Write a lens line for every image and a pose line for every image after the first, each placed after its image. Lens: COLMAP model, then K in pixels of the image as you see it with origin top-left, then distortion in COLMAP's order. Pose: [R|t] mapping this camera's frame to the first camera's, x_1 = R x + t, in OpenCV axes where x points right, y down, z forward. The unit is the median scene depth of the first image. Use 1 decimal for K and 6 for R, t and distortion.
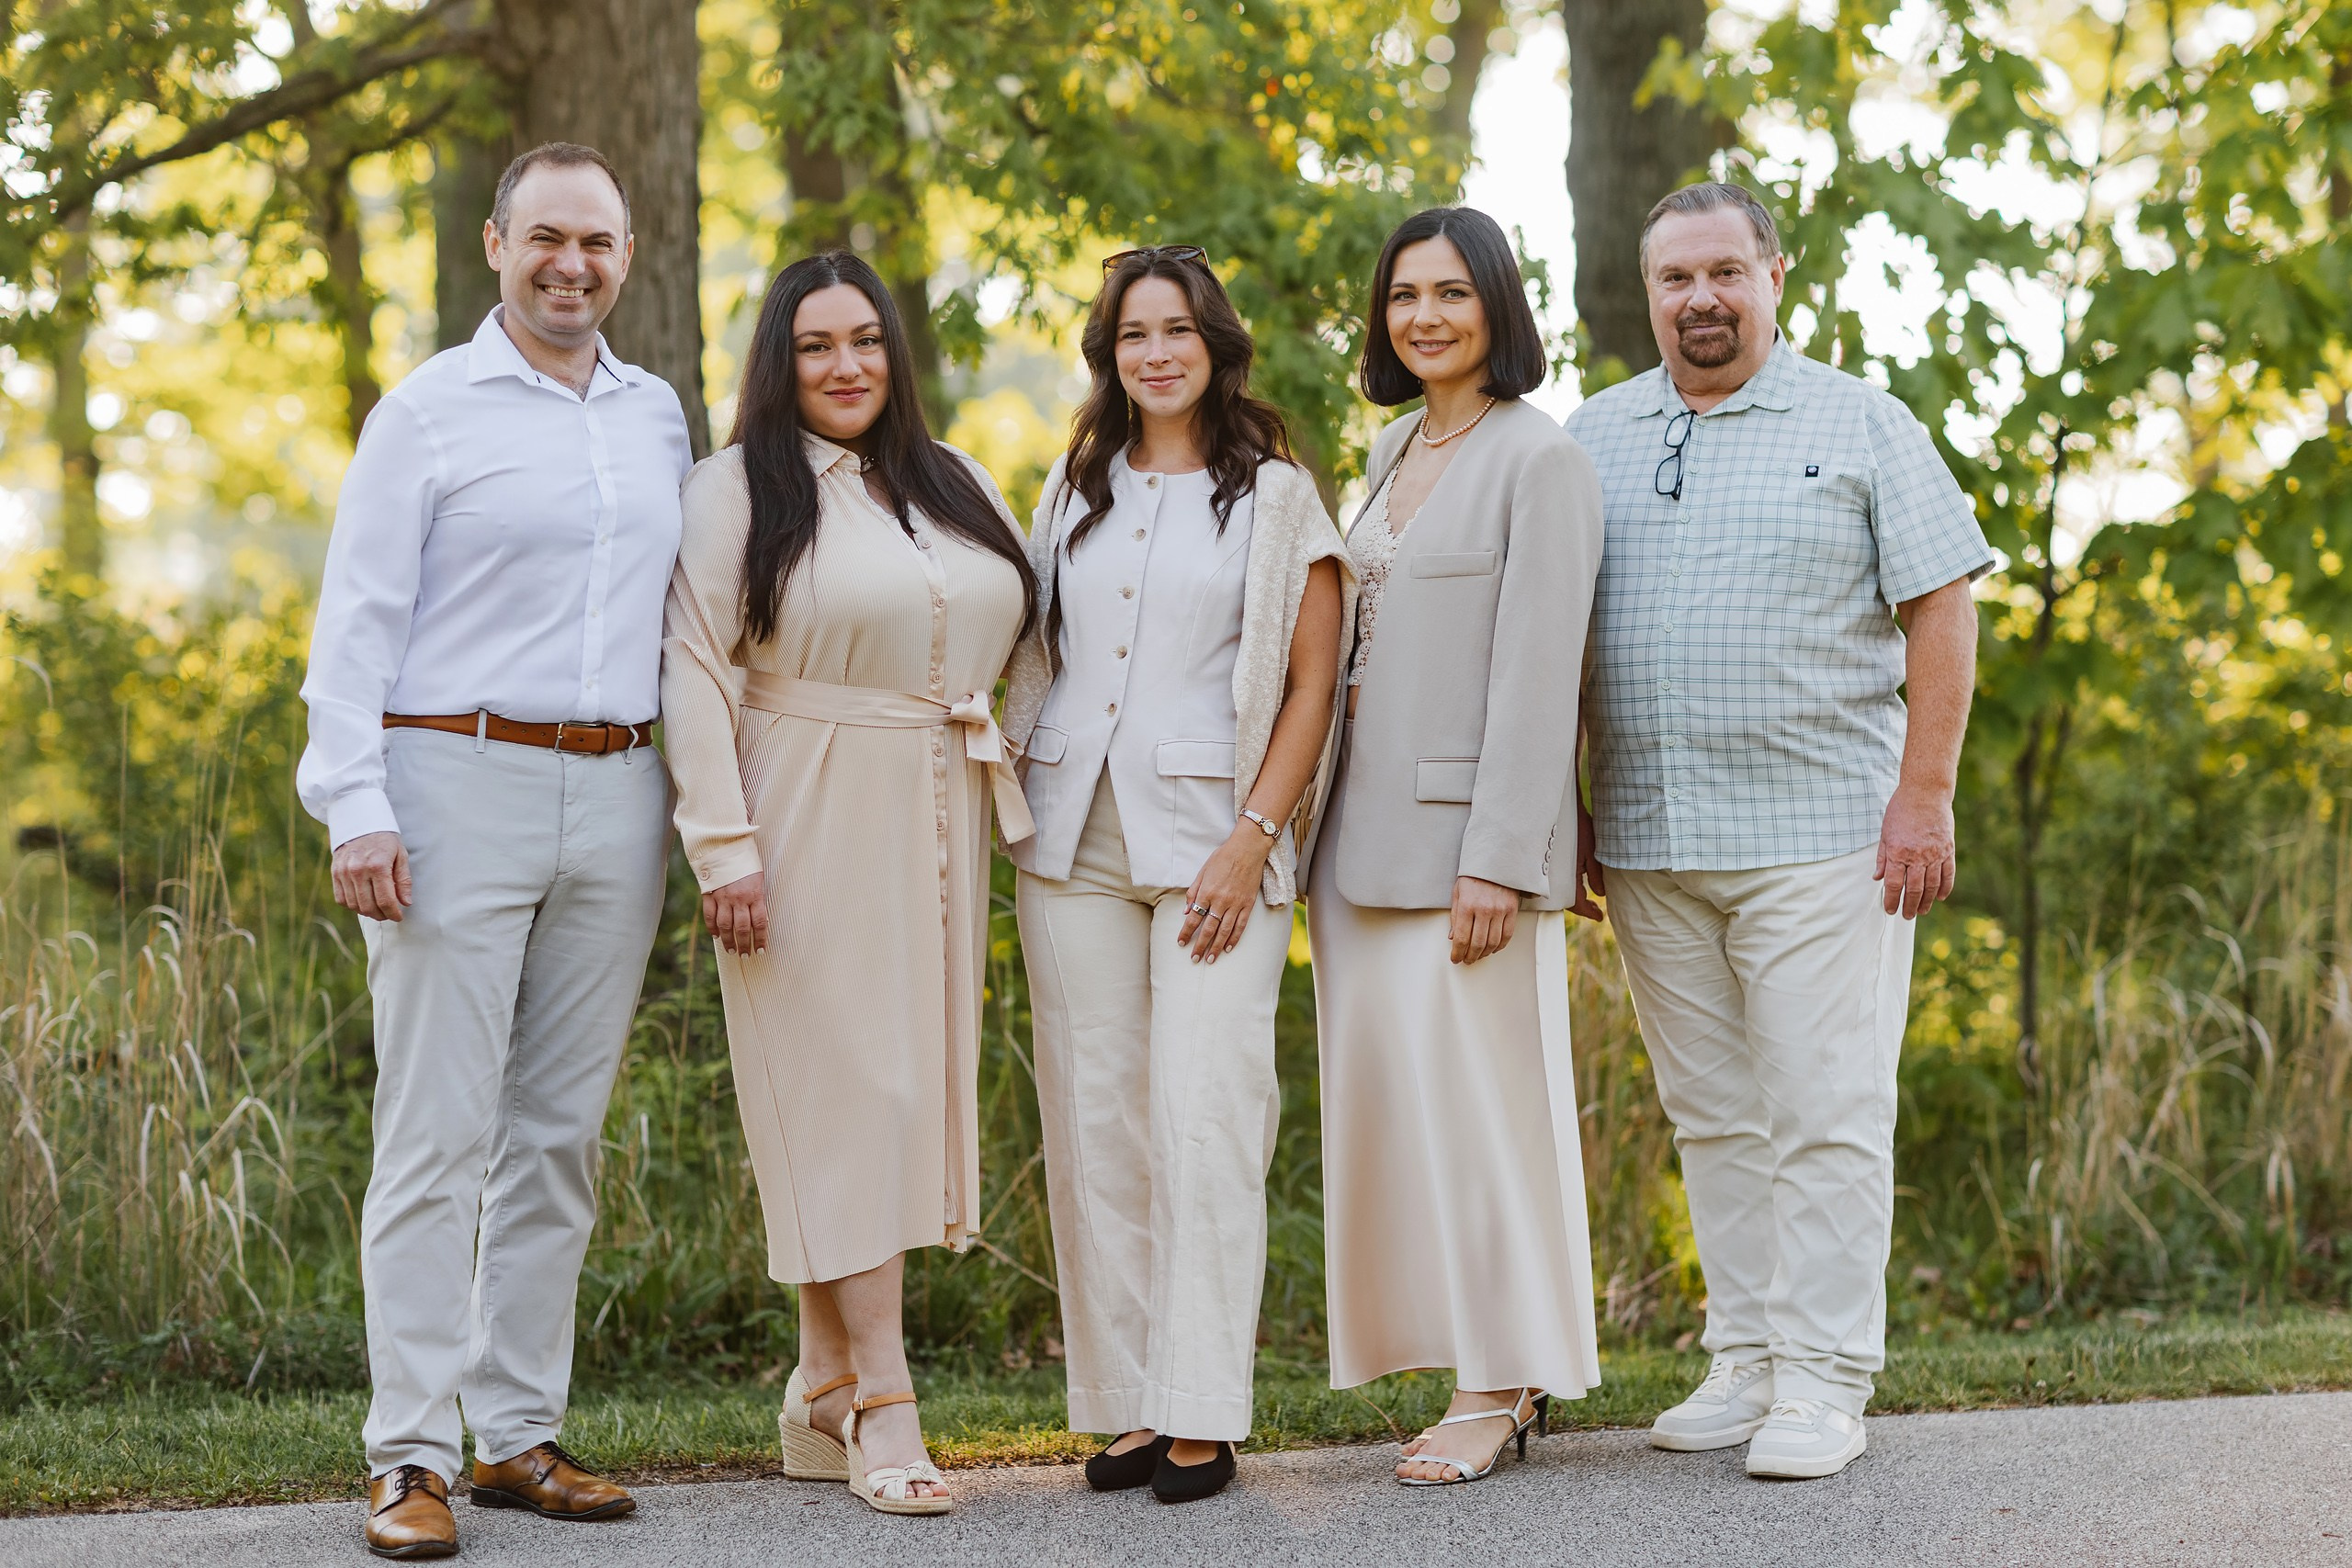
lens RADIAL K [[5725.4, 0, 1176.0], [0, 5725.4, 784.0], [0, 0, 1]] dist [1.327833, -13.889992]
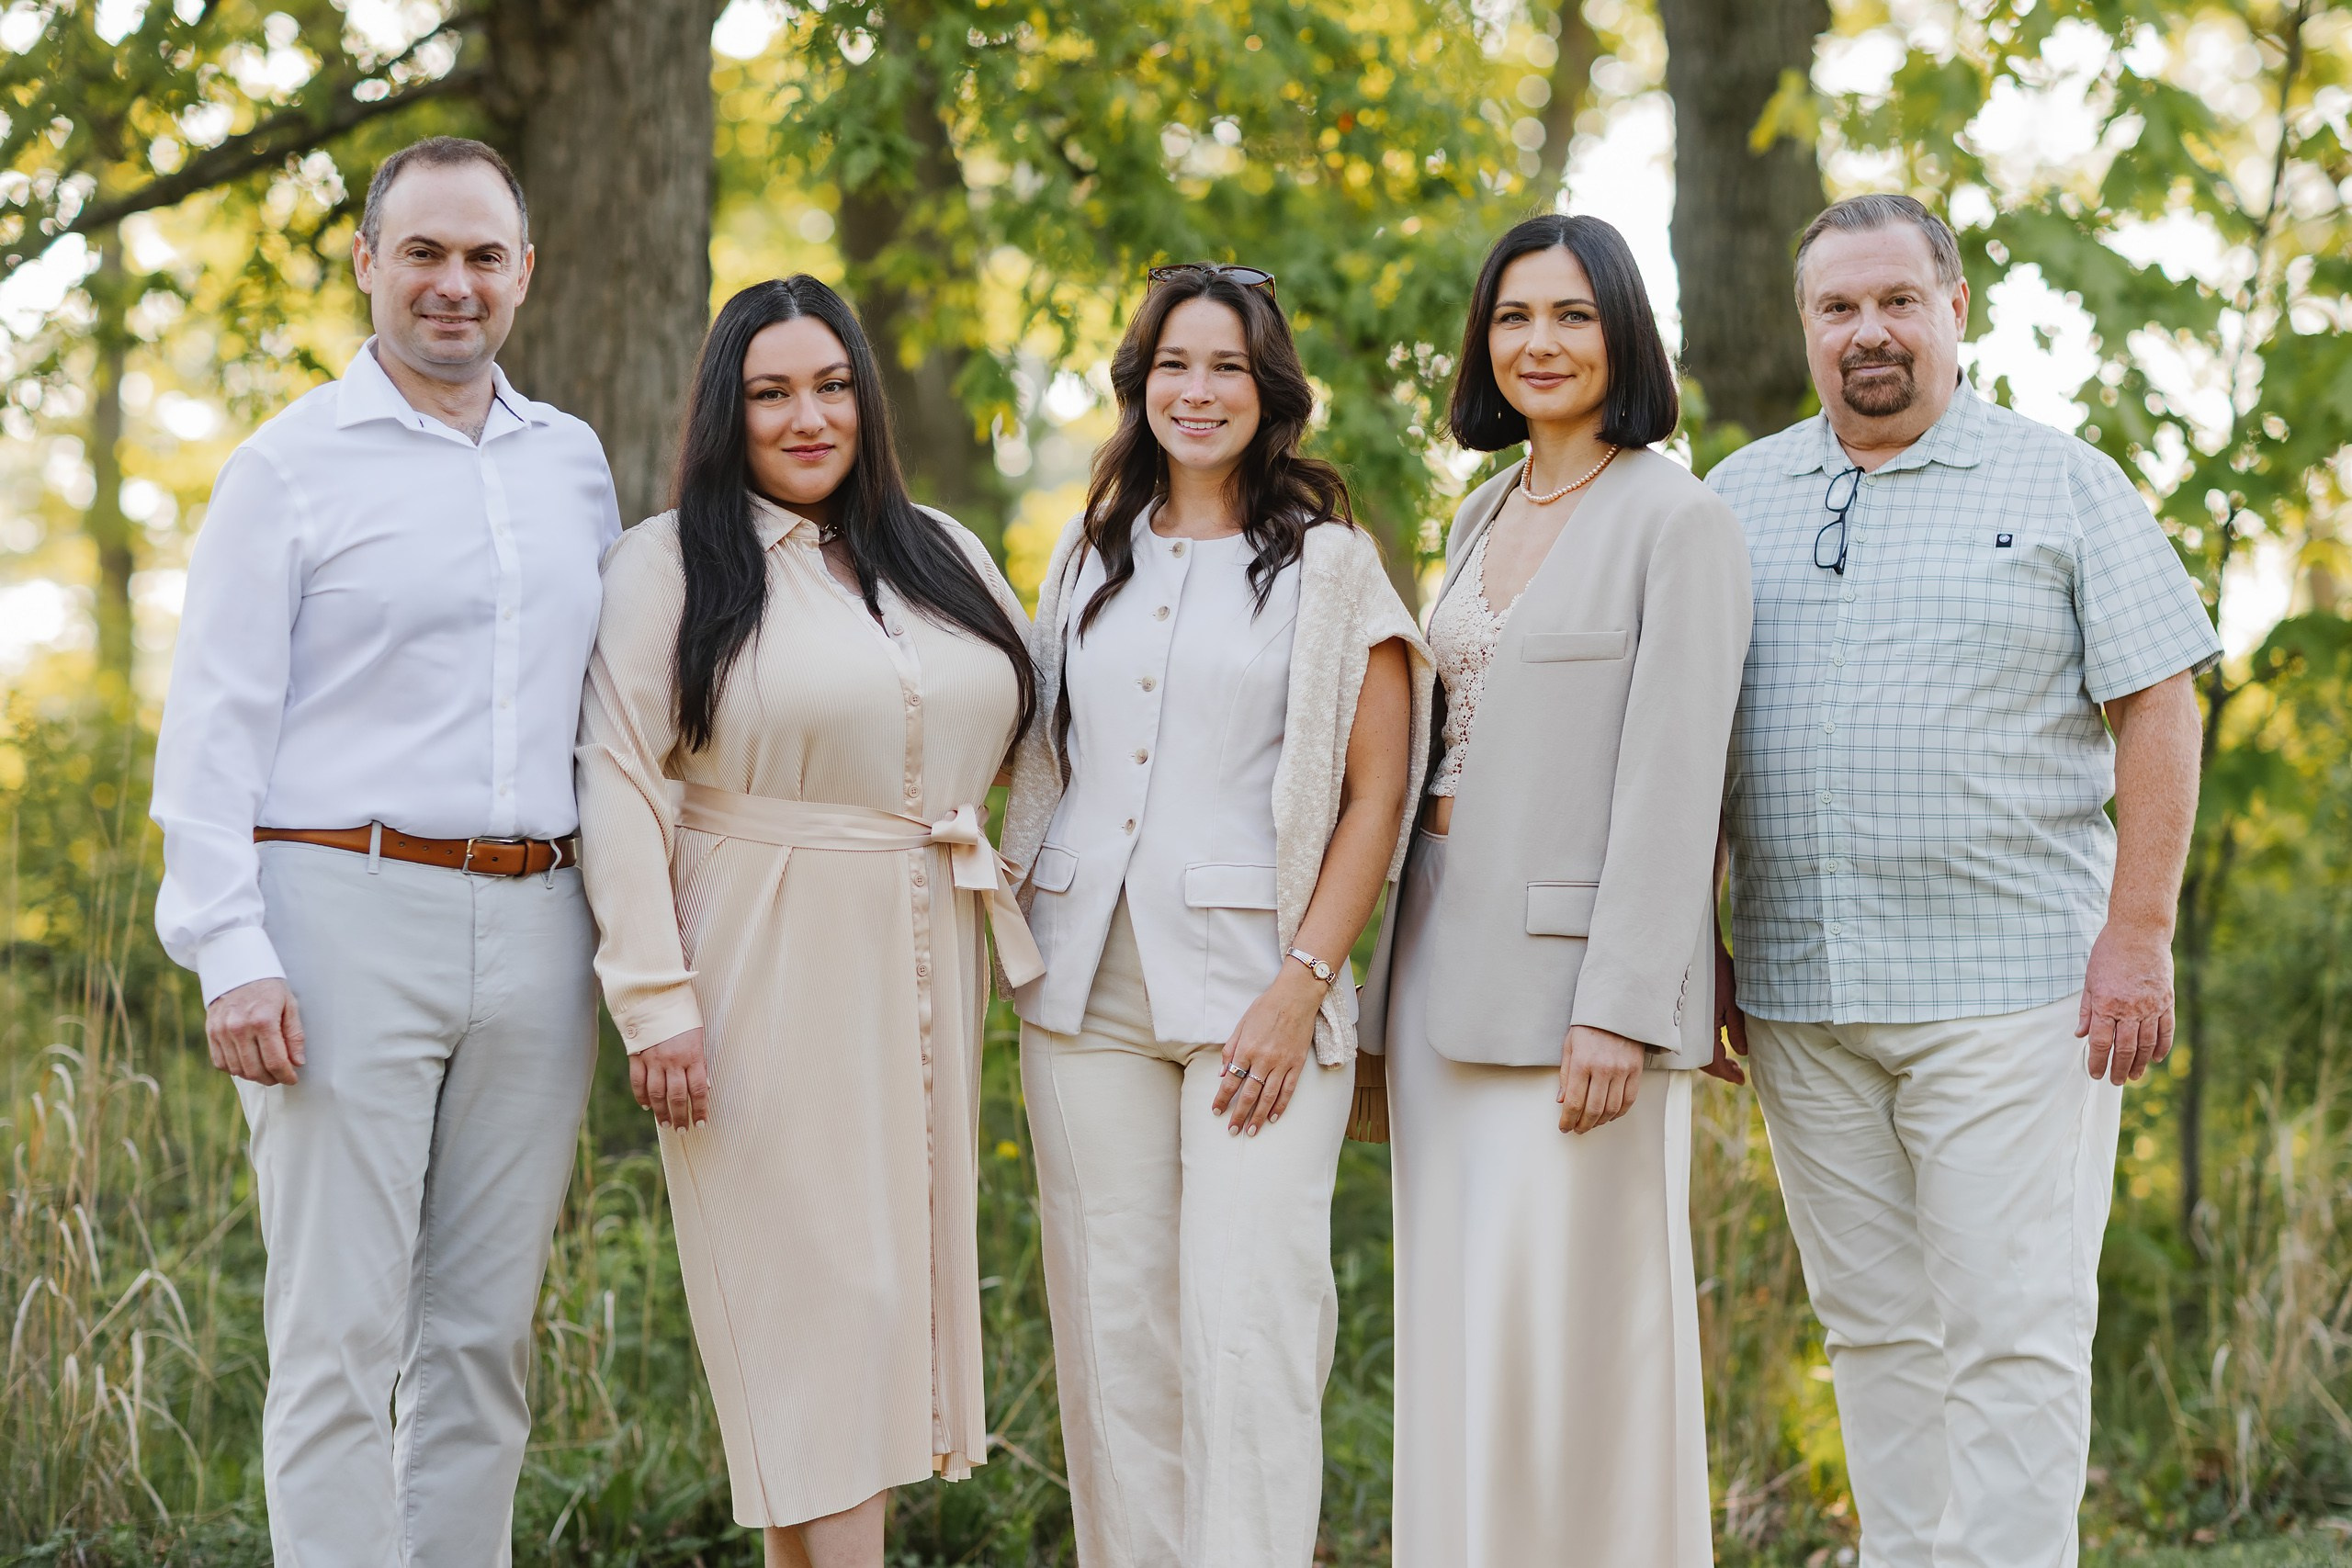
lens RADIAL K [[5725.4, 0, 1176.0], [0, 5725.4, 784.0], [0, 0, 1]] dist [1.327833, -13.889992]
pose [[0.999928, 0.005487, -0.010647, 0.000978], [-0.005678, 0.999822, -0.018007, -0.003595], [0.010546, 0.018066, 0.999781, 0.168111]]
